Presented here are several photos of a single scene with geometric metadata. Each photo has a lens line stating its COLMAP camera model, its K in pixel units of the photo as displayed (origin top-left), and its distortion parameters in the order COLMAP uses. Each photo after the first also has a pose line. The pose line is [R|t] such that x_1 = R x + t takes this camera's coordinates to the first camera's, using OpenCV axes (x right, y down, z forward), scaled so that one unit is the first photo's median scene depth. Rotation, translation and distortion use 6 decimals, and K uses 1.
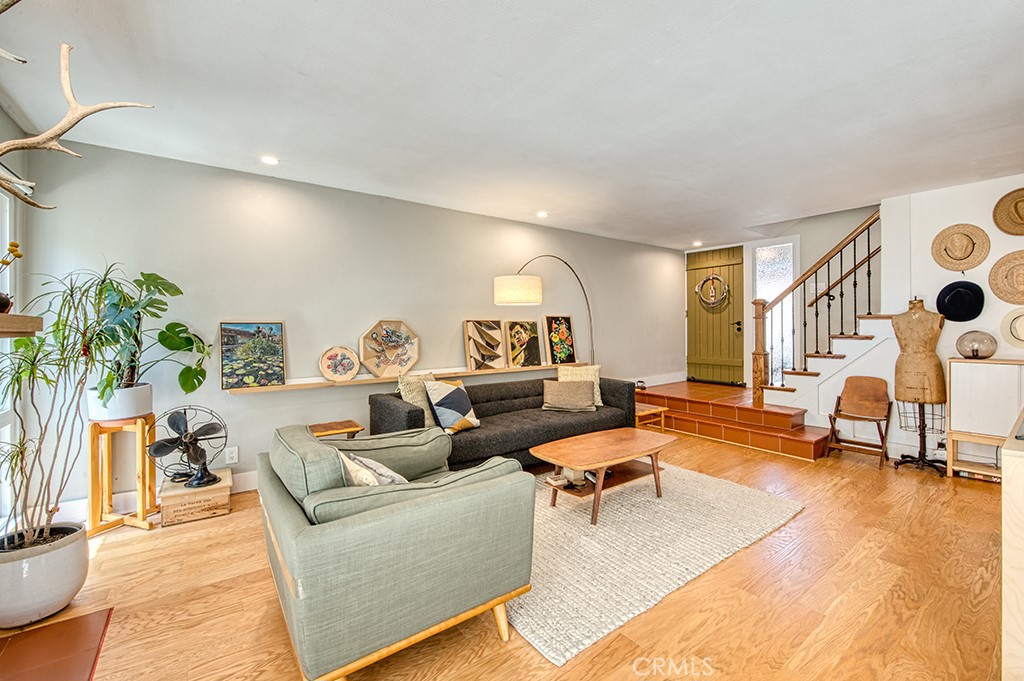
lens RADIAL K [[453.1, 0, 529.4], [0, 453.1, 327.2], [0, 0, 1]] dist [-0.000646, -0.000015]
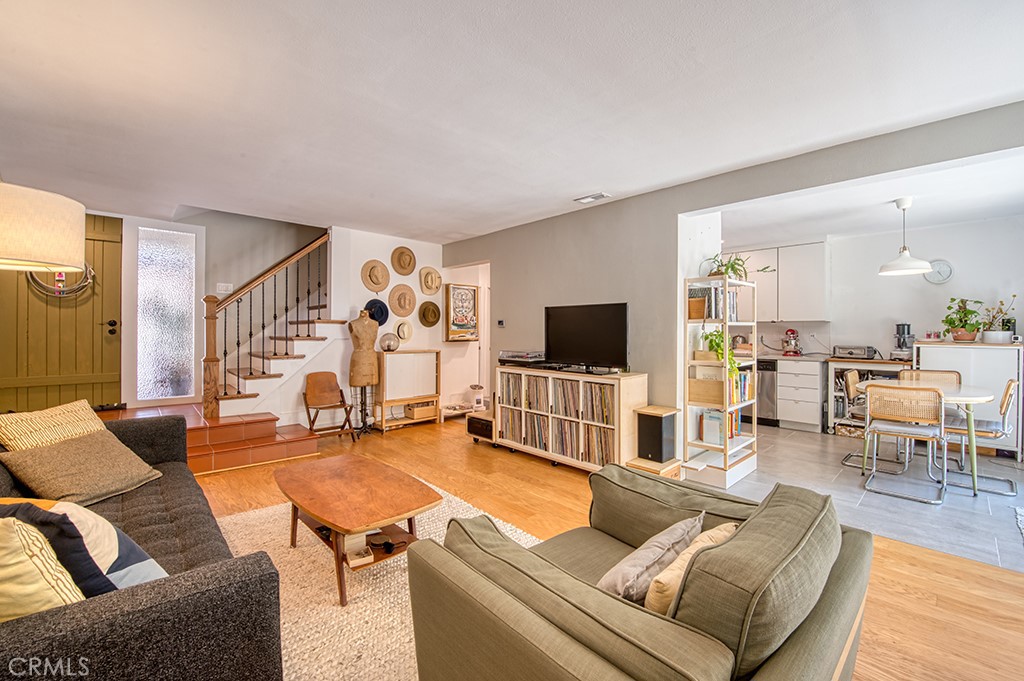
lens RADIAL K [[409.5, 0, 552.3], [0, 409.5, 334.8], [0, 0, 1]] dist [-0.009433, -0.001108]
pose [[-0.133370, -0.002198, 0.991064, -0.383962], [-0.004941, 0.999987, 0.001553, 0.007579], [-0.991054, -0.004689, -0.133379, 0.539273]]
